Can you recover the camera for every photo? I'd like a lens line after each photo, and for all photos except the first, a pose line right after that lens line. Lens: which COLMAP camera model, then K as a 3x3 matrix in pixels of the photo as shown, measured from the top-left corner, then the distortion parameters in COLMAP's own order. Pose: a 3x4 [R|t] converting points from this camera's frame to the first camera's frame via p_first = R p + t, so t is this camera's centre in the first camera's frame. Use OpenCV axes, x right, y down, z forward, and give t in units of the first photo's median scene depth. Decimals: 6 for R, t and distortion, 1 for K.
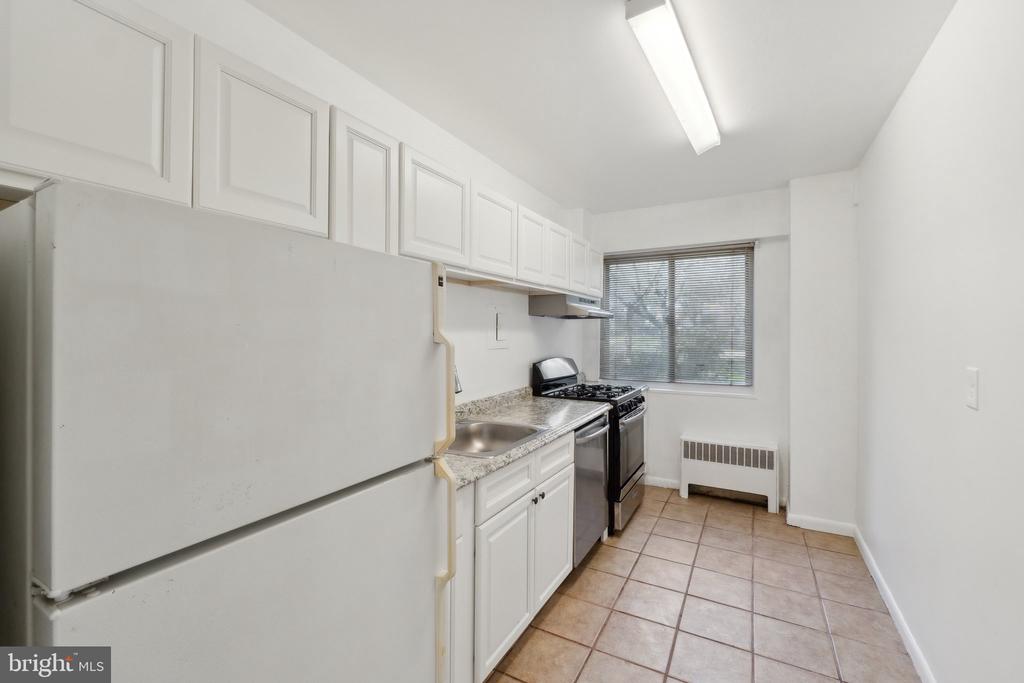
lens RADIAL K [[433.3, 0, 514.8], [0, 433.3, 333.8], [0, 0, 1]] dist [-0.000741, -0.000064]
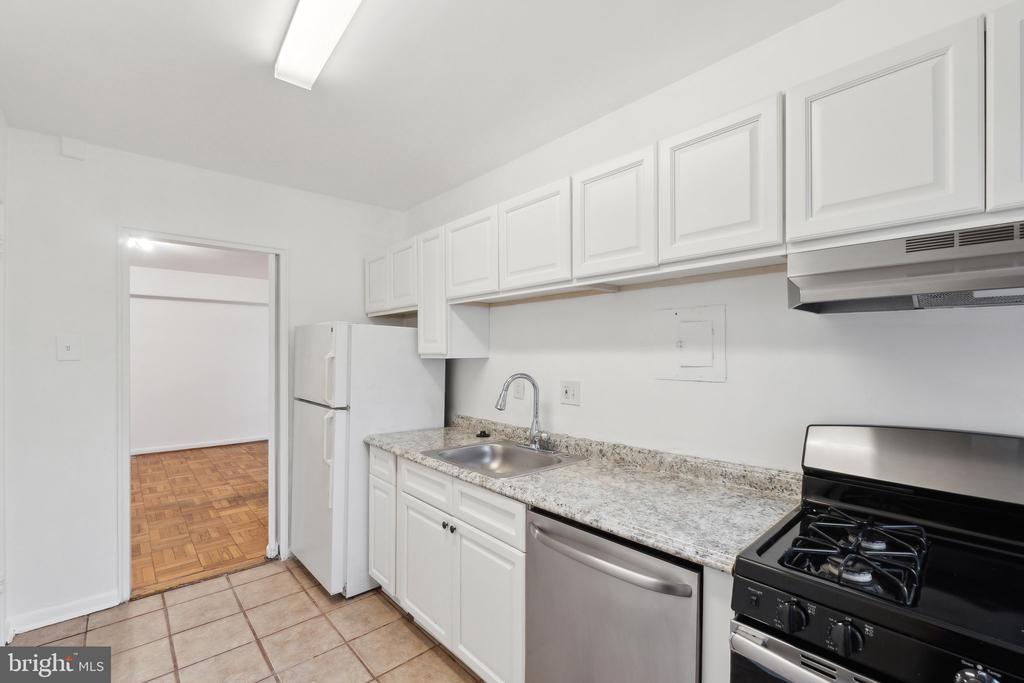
lens RADIAL K [[433.3, 0, 514.3], [0, 433.3, 357.1], [0, 0, 1]] dist [-0.000741, -0.000064]
pose [[-0.306901, 0.003503, -0.951735, 0.899620], [-0.009722, 0.999930, 0.006816, -0.000581], [0.951692, 0.011345, -0.306846, 1.403310]]
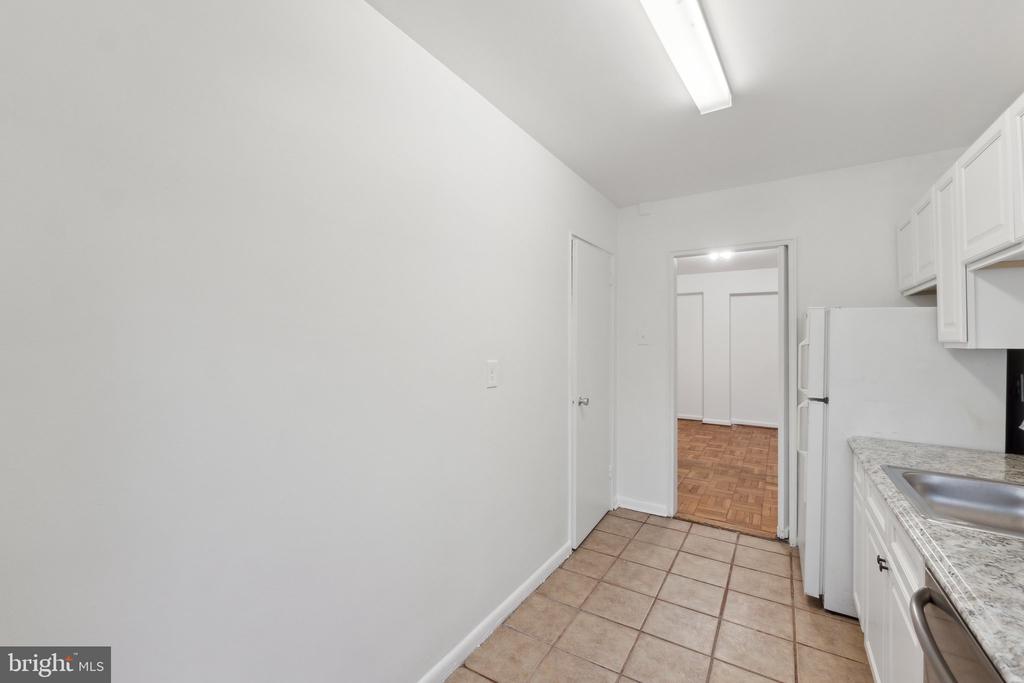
lens RADIAL K [[433.3, 0, 512.1], [0, 433.3, 336.5], [0, 0, 1]] dist [-0.000741, -0.000064]
pose [[-0.999410, -0.009175, 0.033086, 0.656464], [-0.009191, 0.999958, -0.000339, -0.002137], [-0.033081, -0.000643, -0.999452, 1.733657]]
